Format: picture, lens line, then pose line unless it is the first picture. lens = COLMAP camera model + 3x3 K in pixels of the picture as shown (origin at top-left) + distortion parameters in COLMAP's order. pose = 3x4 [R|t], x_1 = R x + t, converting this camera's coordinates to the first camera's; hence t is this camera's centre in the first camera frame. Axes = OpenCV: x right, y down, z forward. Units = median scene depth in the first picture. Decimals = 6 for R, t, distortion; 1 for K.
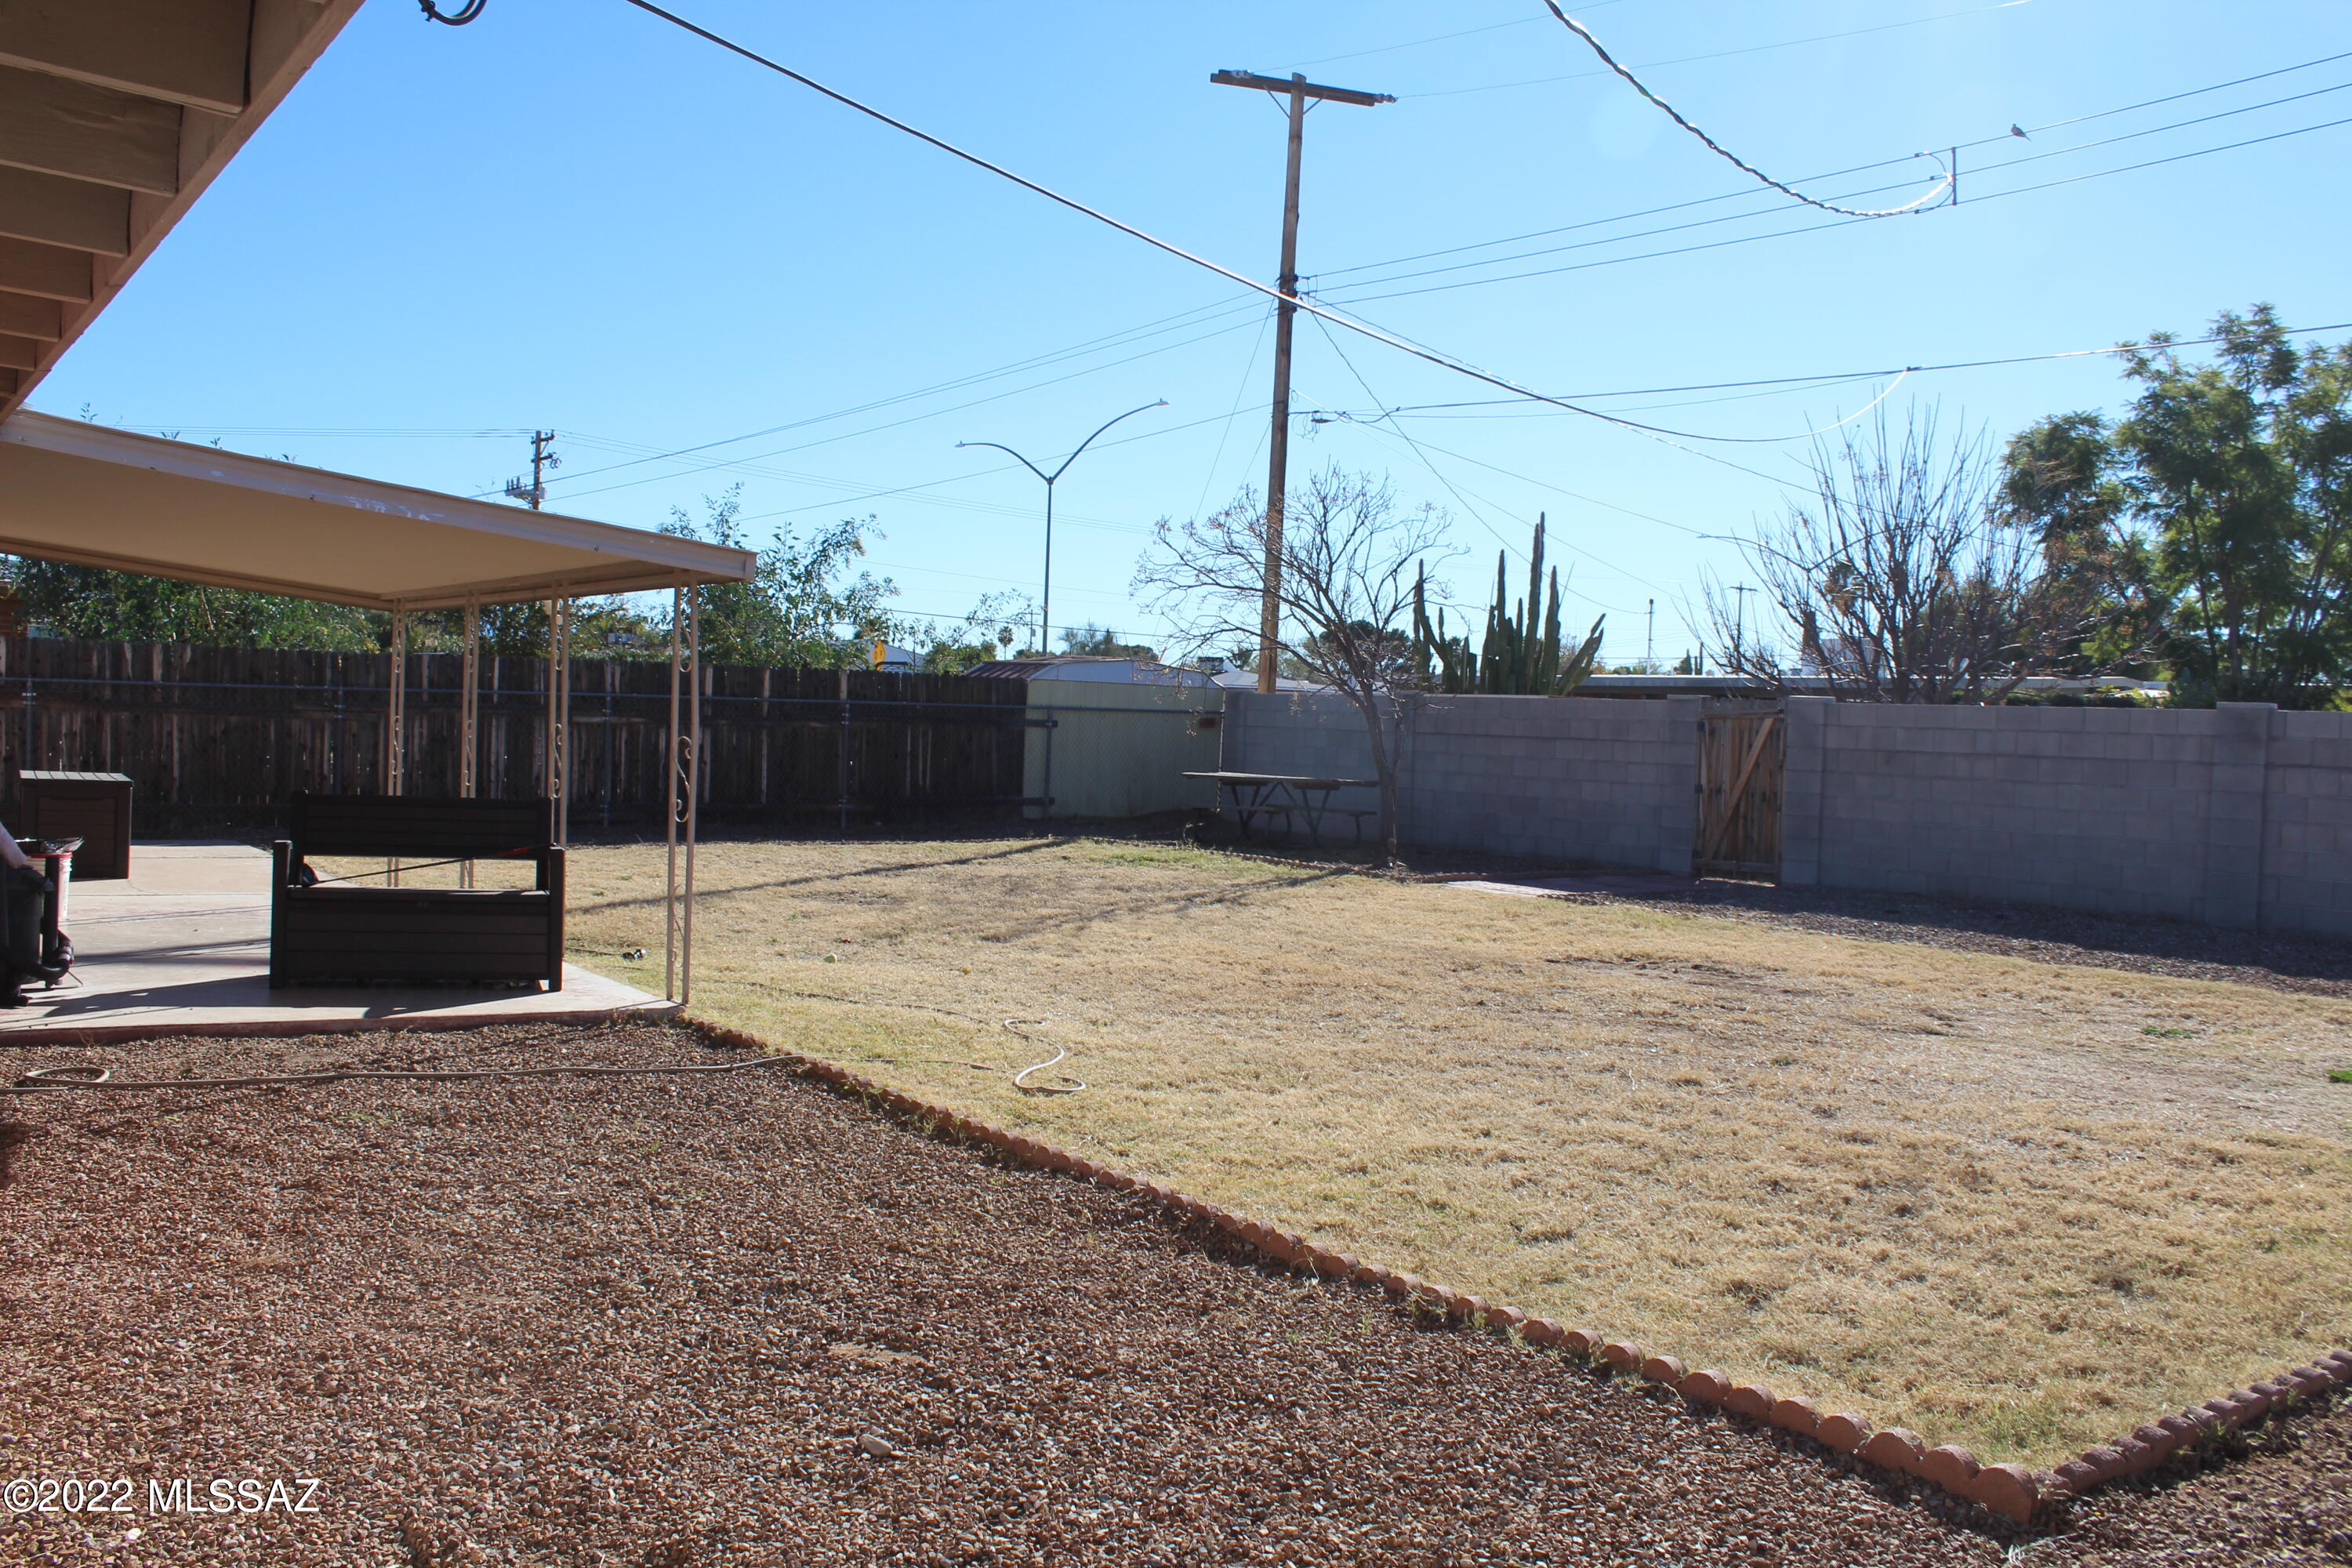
lens RADIAL K [[1960.0, 0, 1147.8], [0, 1960.0, 783.7], [0, 0, 1]] dist [-0.171050, 0.157565]
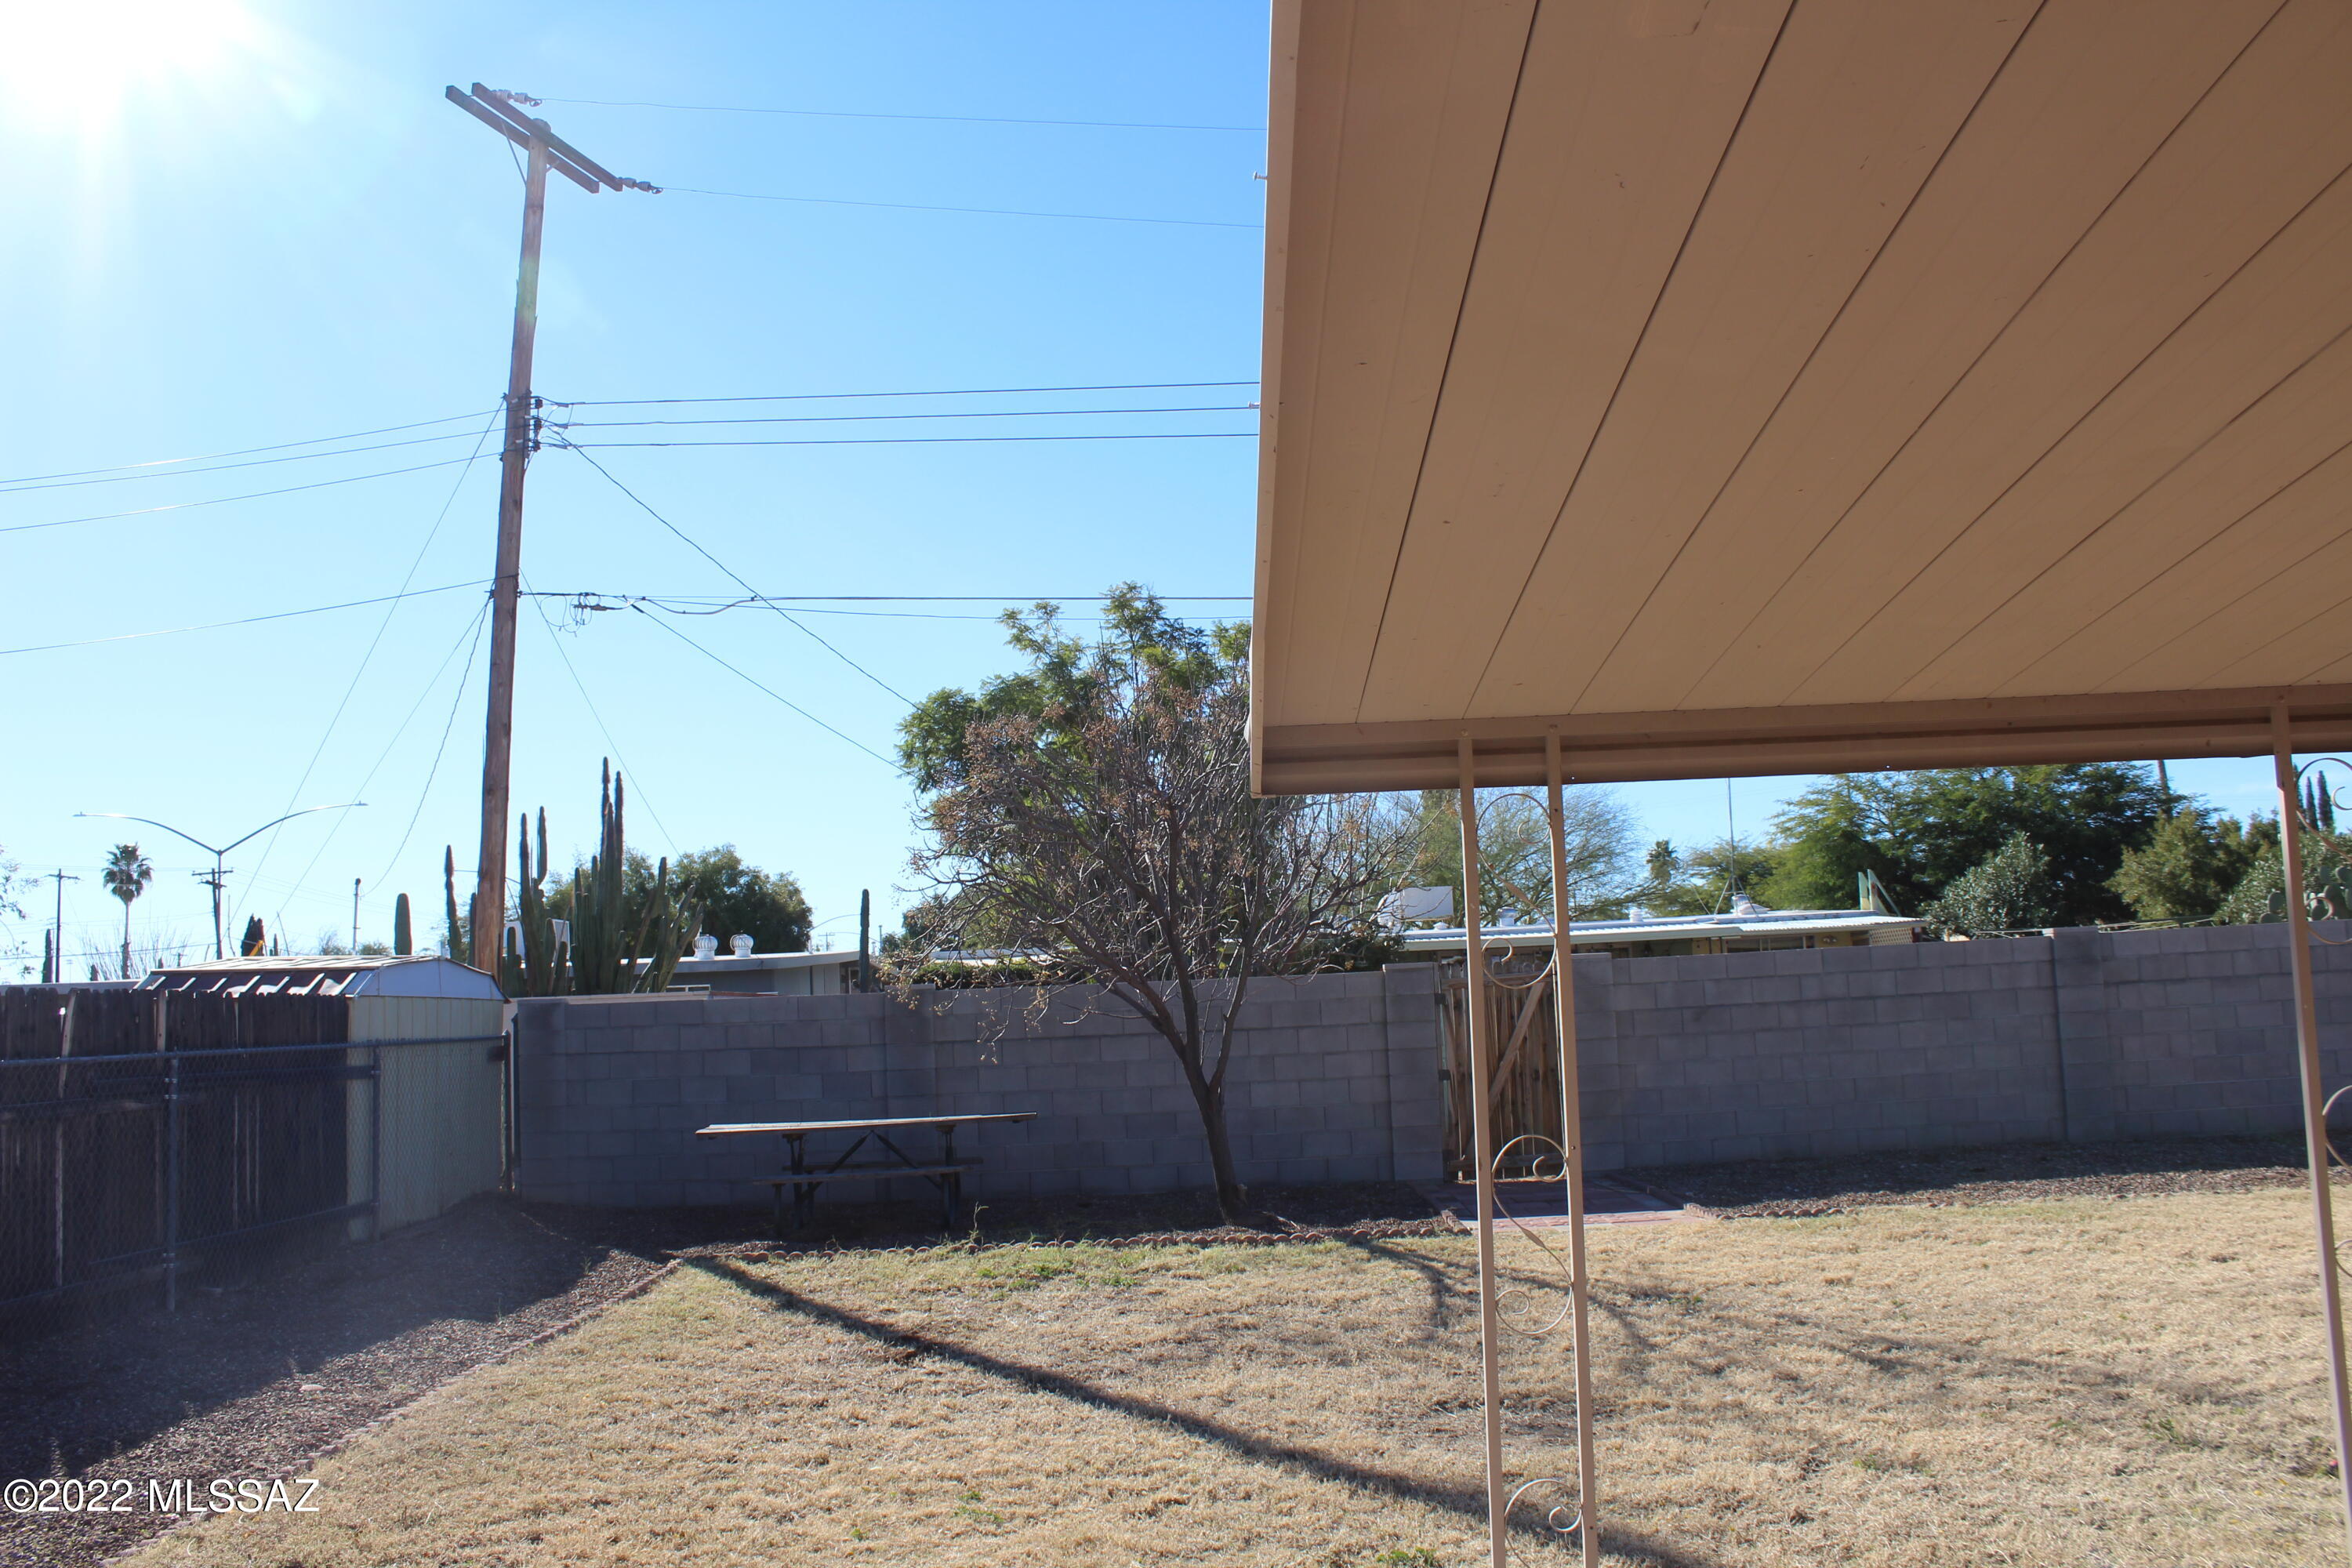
lens RADIAL K [[1960.0, 0, 1147.8], [0, 1960.0, 783.7], [0, 0, 1]] dist [-0.171050, 0.157565]
pose [[0.610272, 0.031761, 0.791555, -0.453287], [0.089649, 0.990008, -0.108842, -0.041586], [-0.787103, 0.137385, 0.601327, 0.589470]]
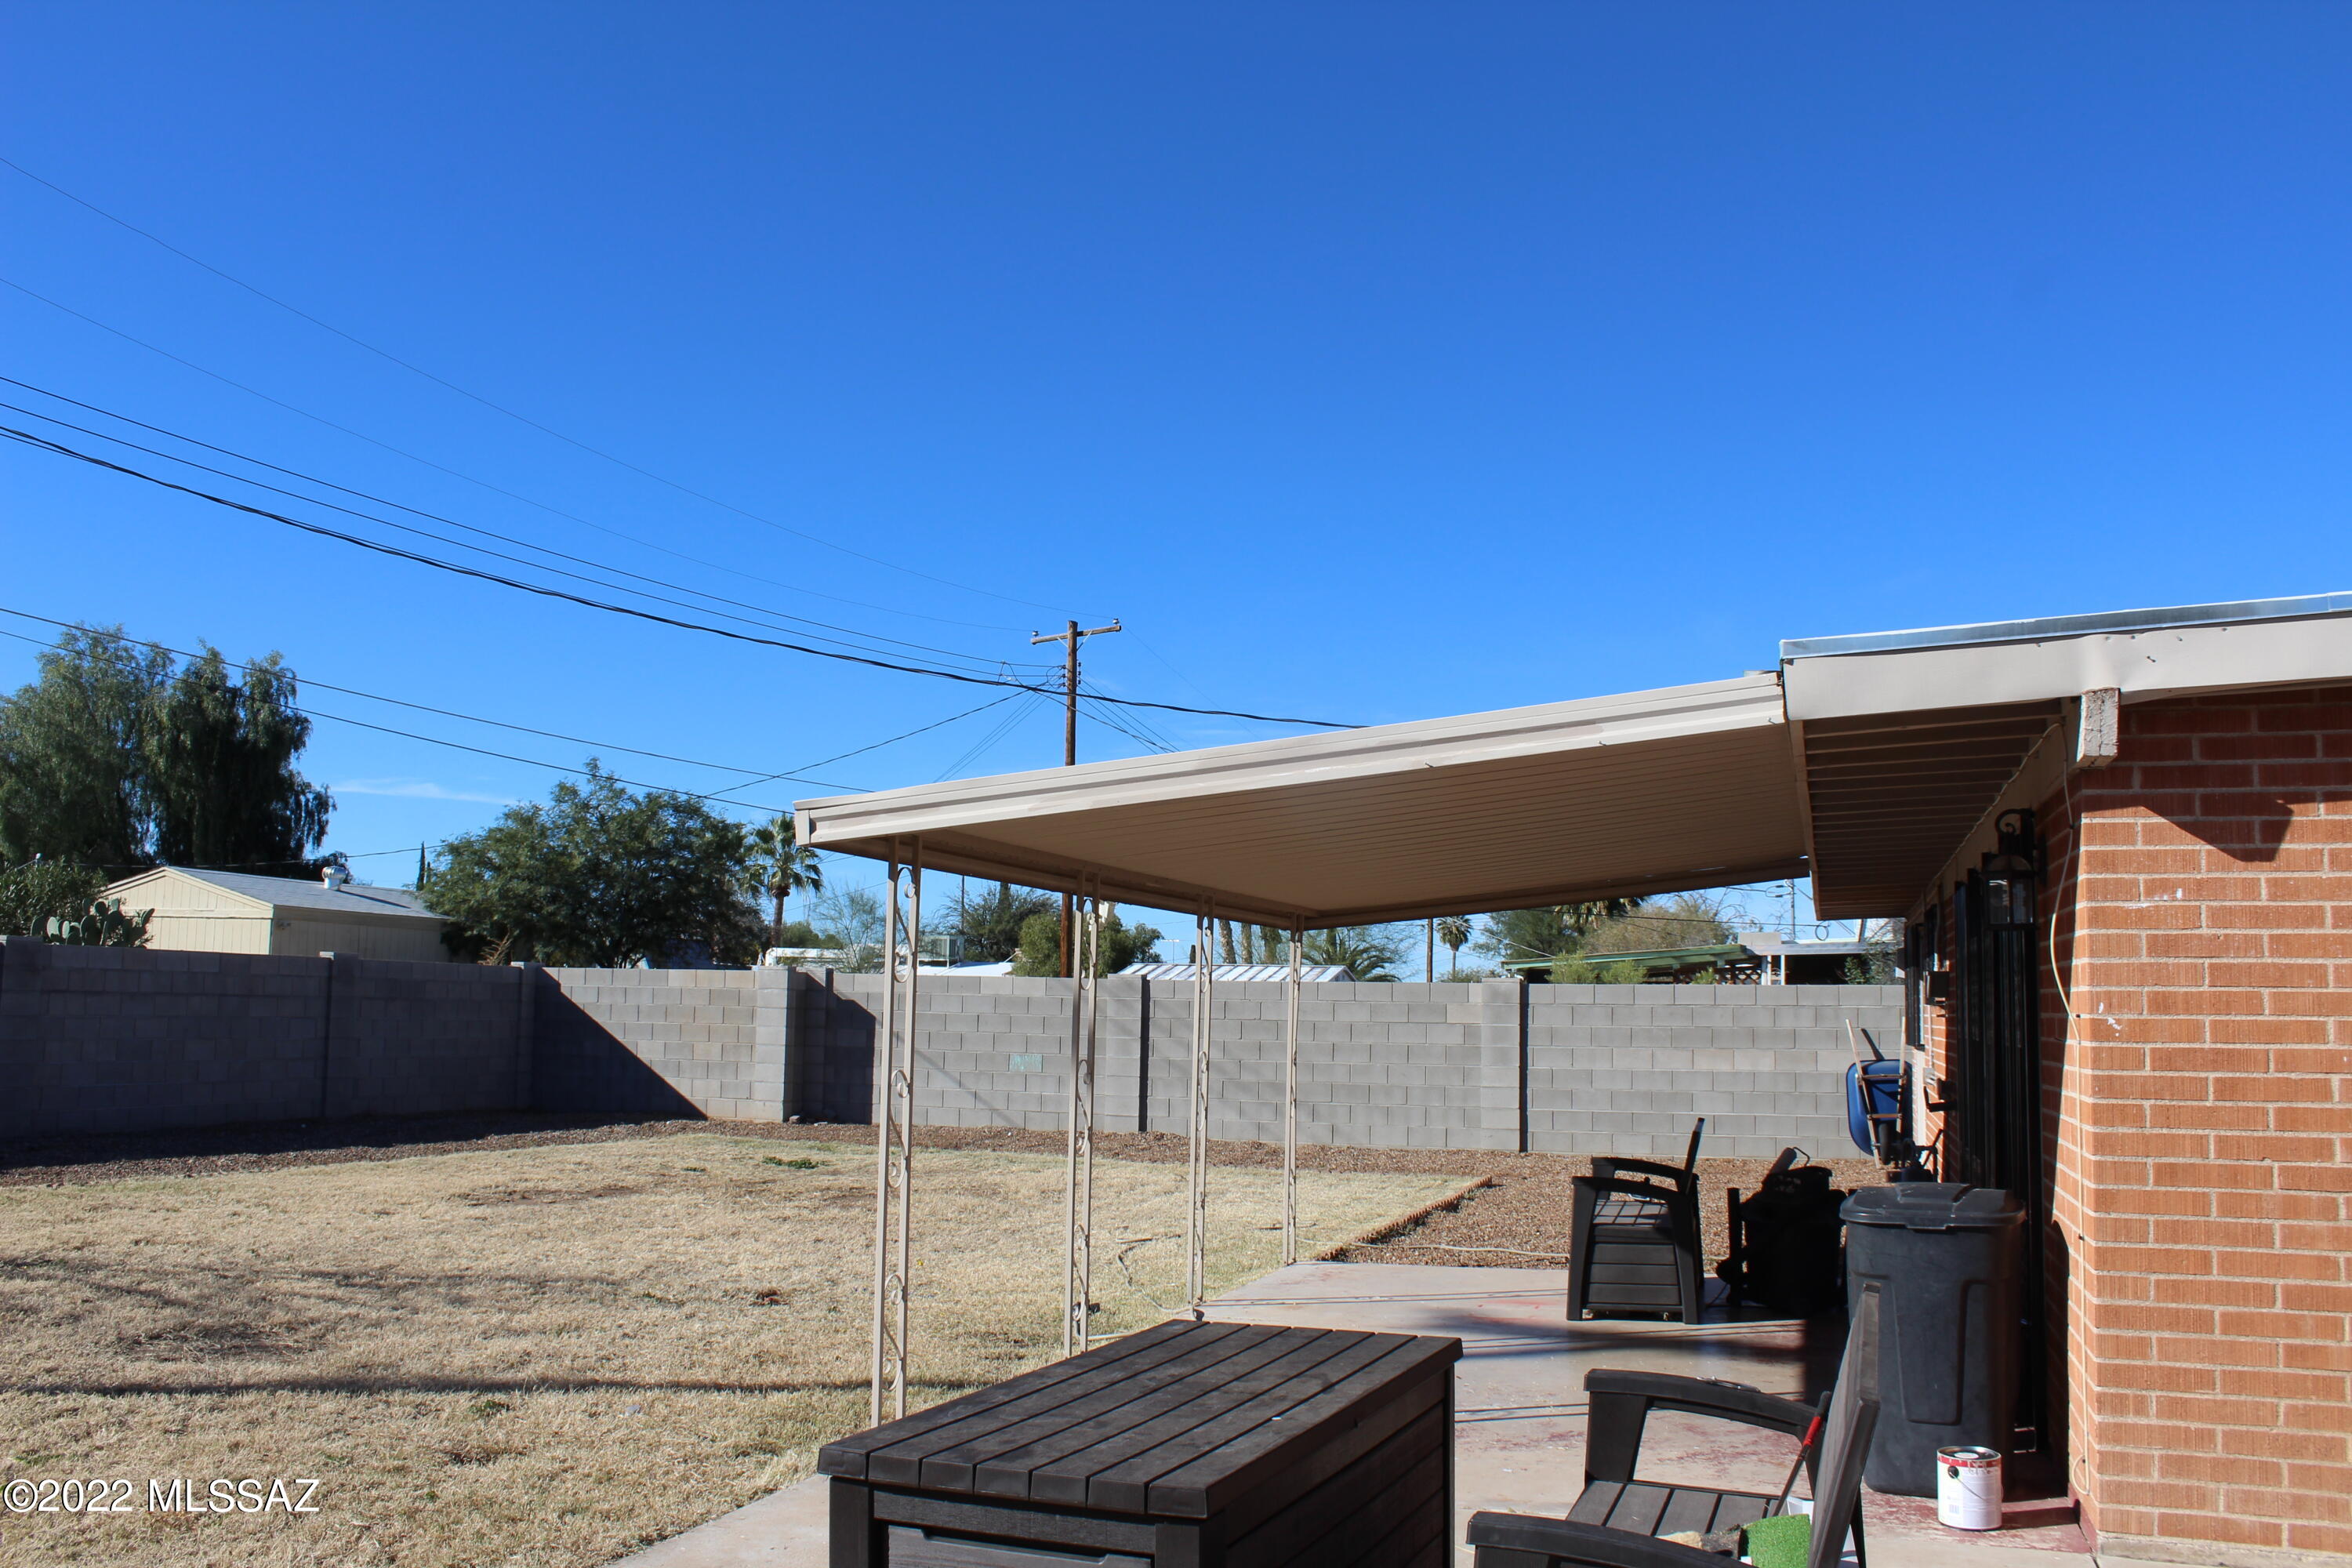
lens RADIAL K [[1960.0, 0, 1147.8], [0, 1960.0, 783.7], [0, 0, 1]] dist [-0.171050, 0.157565]
pose [[-0.569399, 0.048971, 0.820601, -0.577464], [-0.012119, 0.997616, -0.067944, -0.051529], [-0.821972, -0.048632, -0.567448, 0.848290]]
